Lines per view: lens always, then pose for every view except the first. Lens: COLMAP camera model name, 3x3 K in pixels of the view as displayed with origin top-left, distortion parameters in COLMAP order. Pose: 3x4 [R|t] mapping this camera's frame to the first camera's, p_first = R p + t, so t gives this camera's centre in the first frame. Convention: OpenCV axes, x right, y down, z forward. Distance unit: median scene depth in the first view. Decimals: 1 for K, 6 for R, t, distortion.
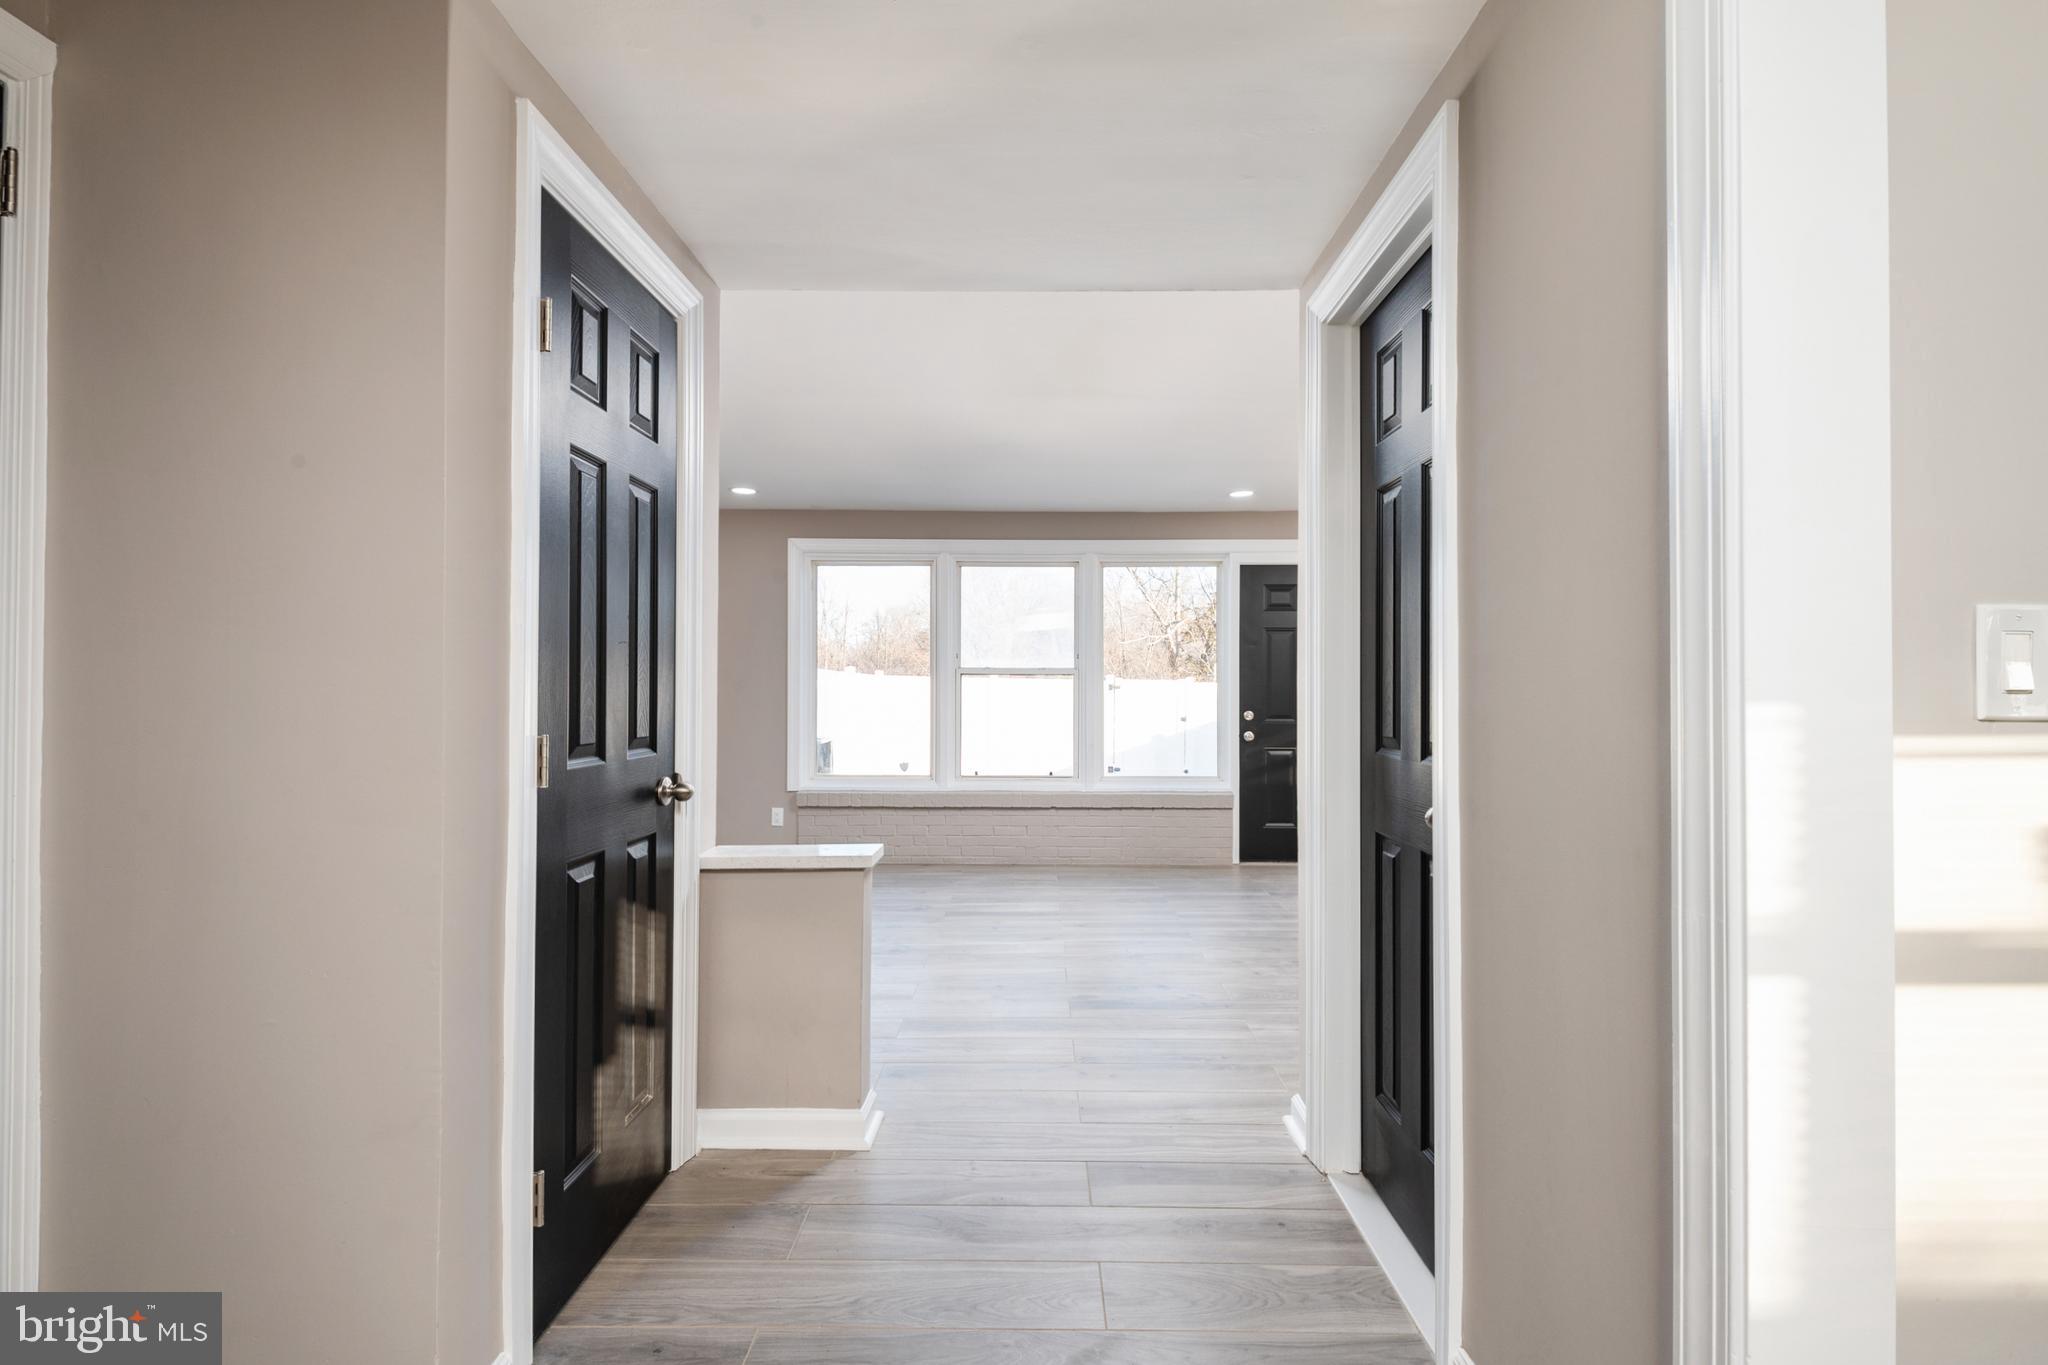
lens RADIAL K [[924.9, 0, 1030.6], [0, 924.9, 681.7], [0, 0, 1]] dist [0.000537, -0.000054]
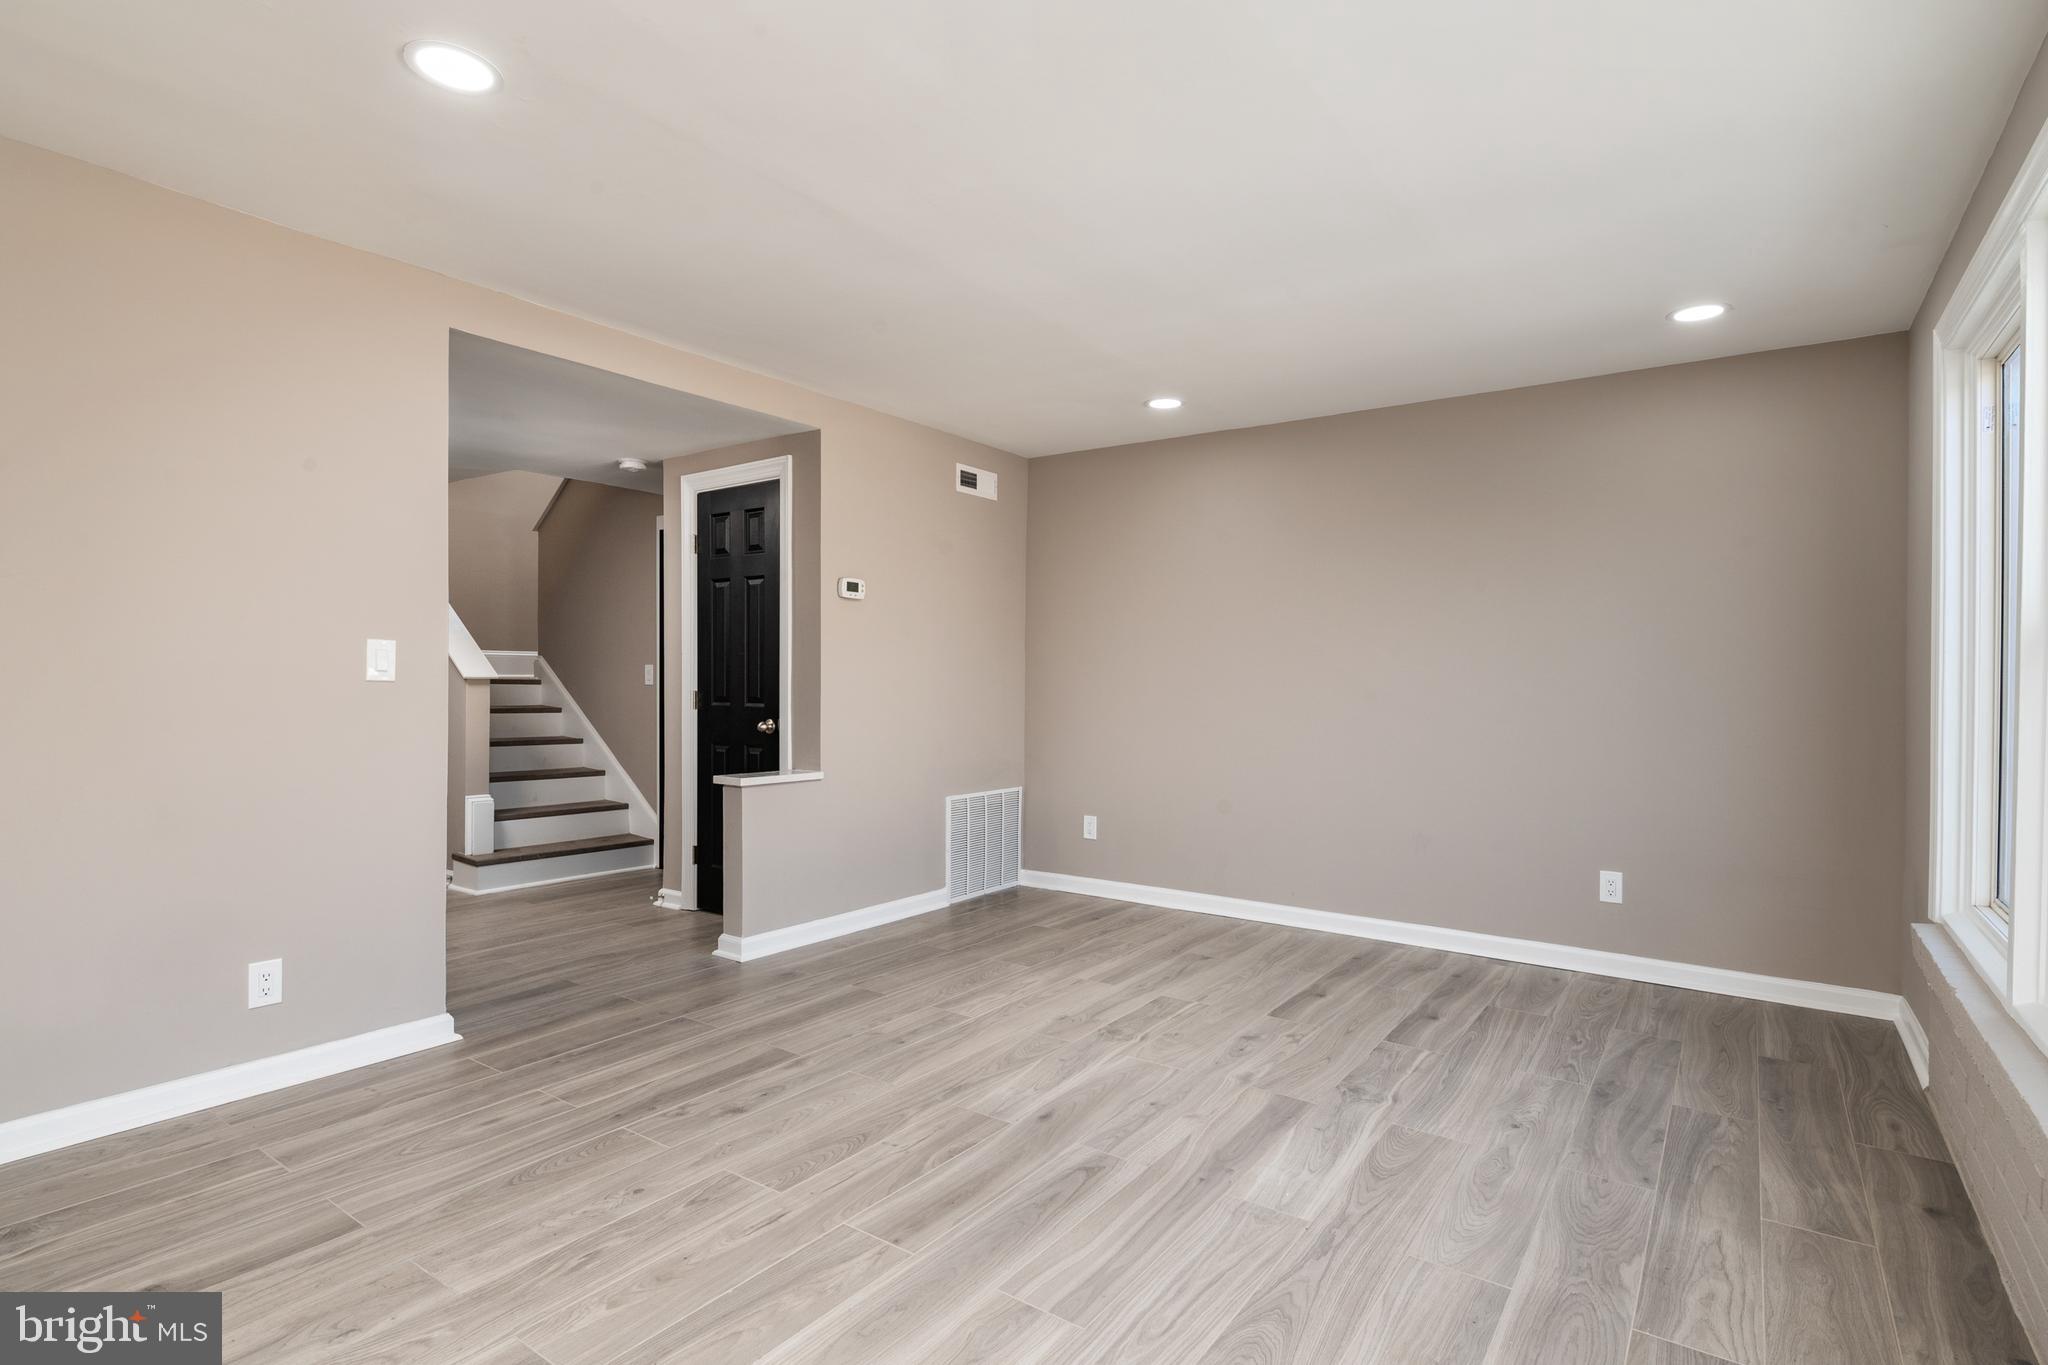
lens RADIAL K [[1014.2, 0, 1024.8], [0, 1014.2, 658.6], [0, 0, 1]] dist [0.002991, -0.009762]
pose [[-0.572158, -0.019706, -0.819907, 0.367167], [-0.000539, 0.999720, -0.023652, 0.009704], [0.820144, -0.013090, -0.572008, 0.922717]]
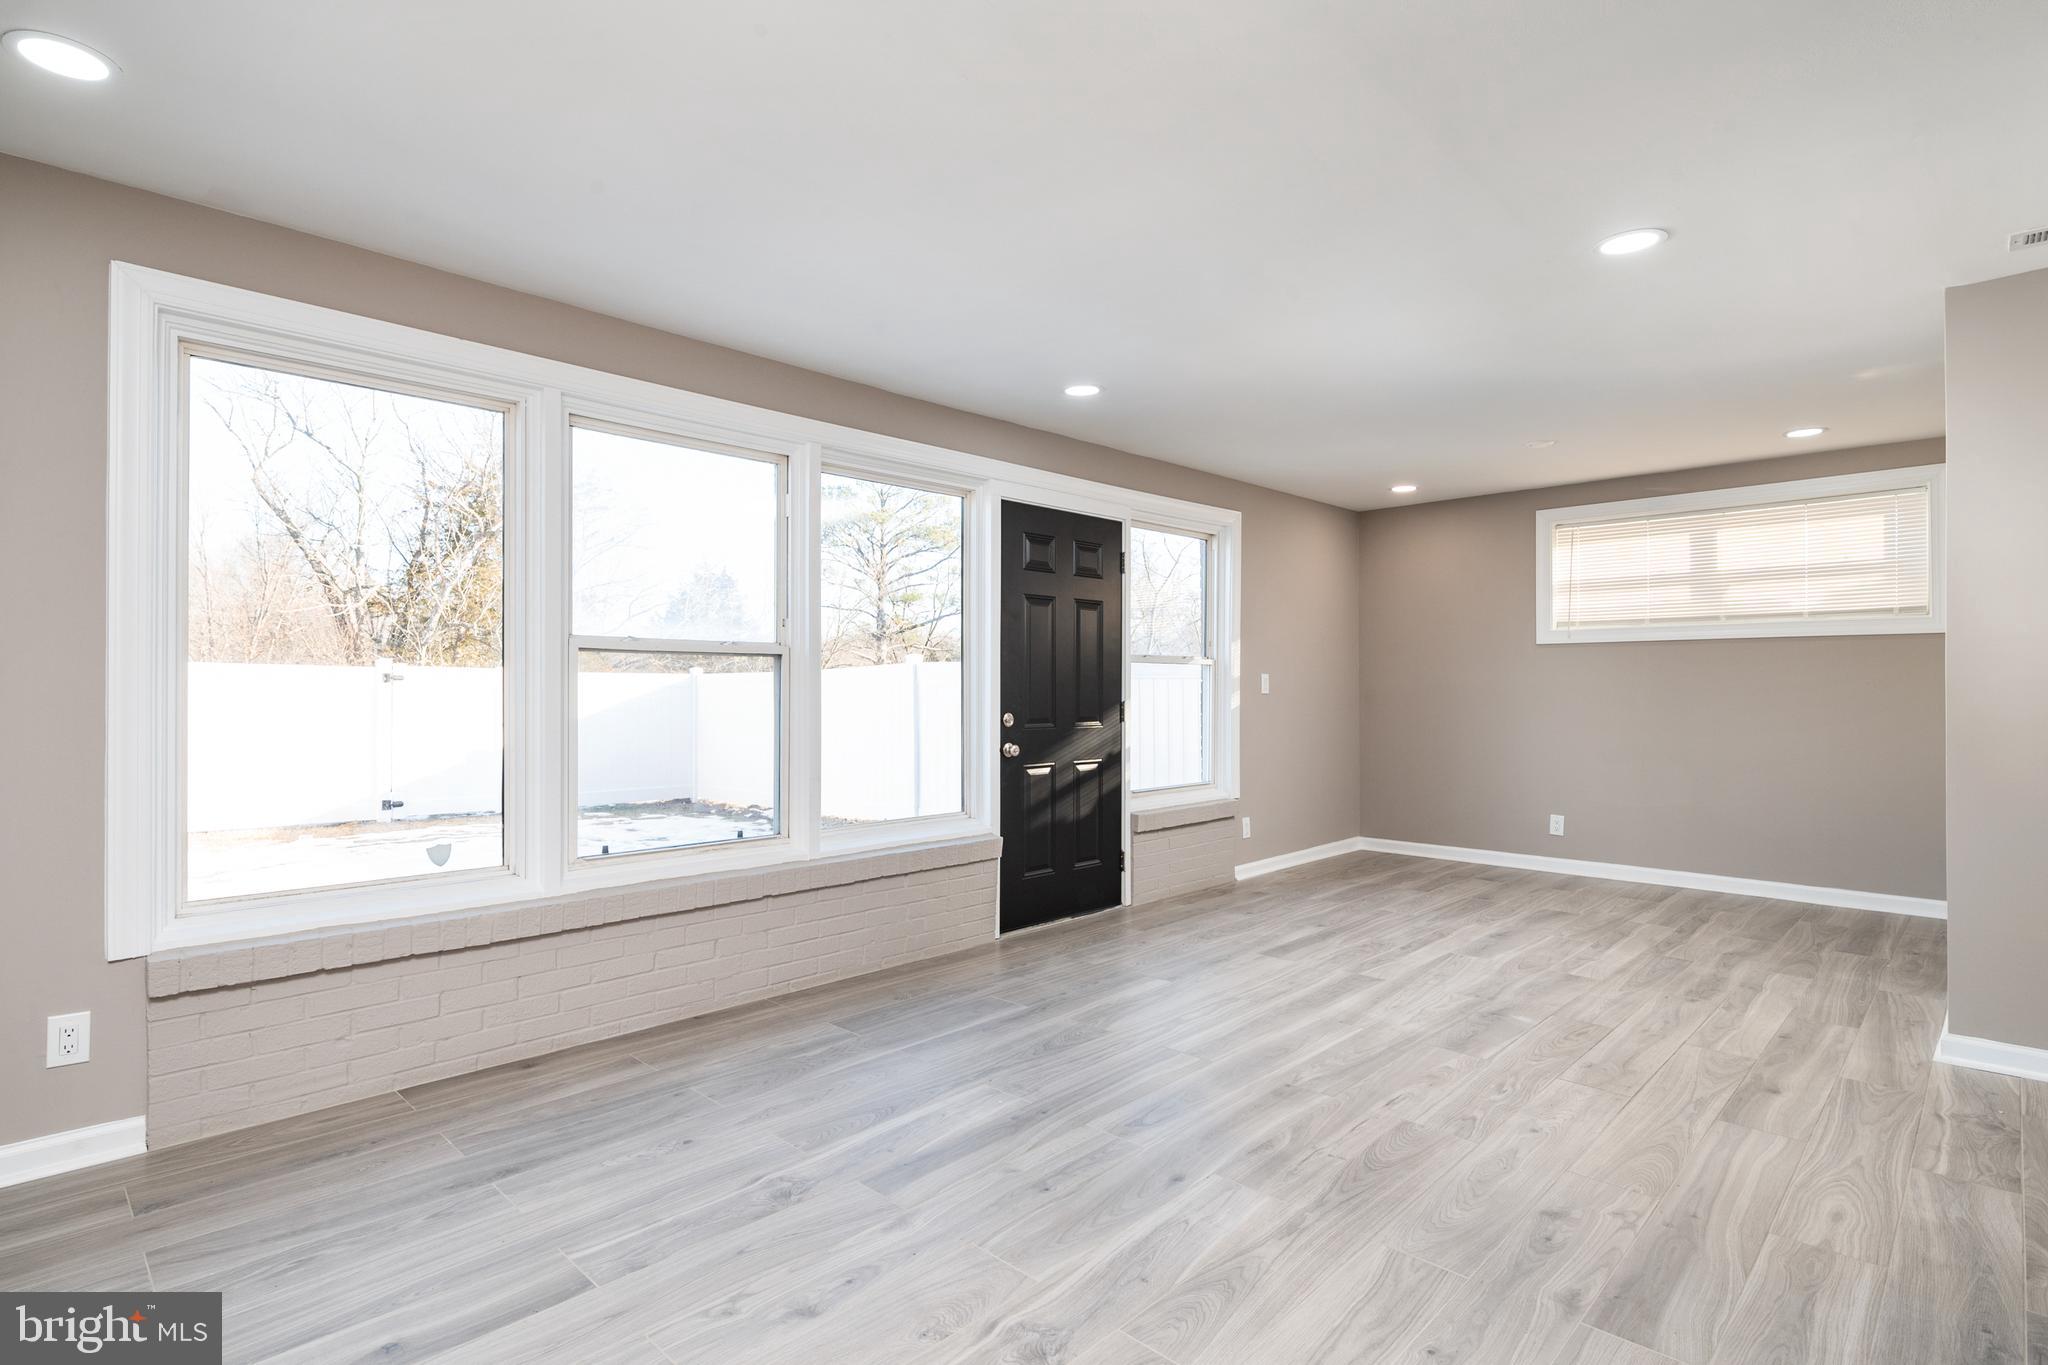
lens RADIAL K [[1014.2, 0, 1027.3], [0, 1014.2, 678.5], [0, 0, 1]] dist [0.002991, -0.009762]
pose [[0.691630, 0.005094, 0.722234, -0.297339], [-0.007945, 0.999968, 0.000556, 0.005304], [-0.722208, -0.006122, 0.691649, 0.467258]]
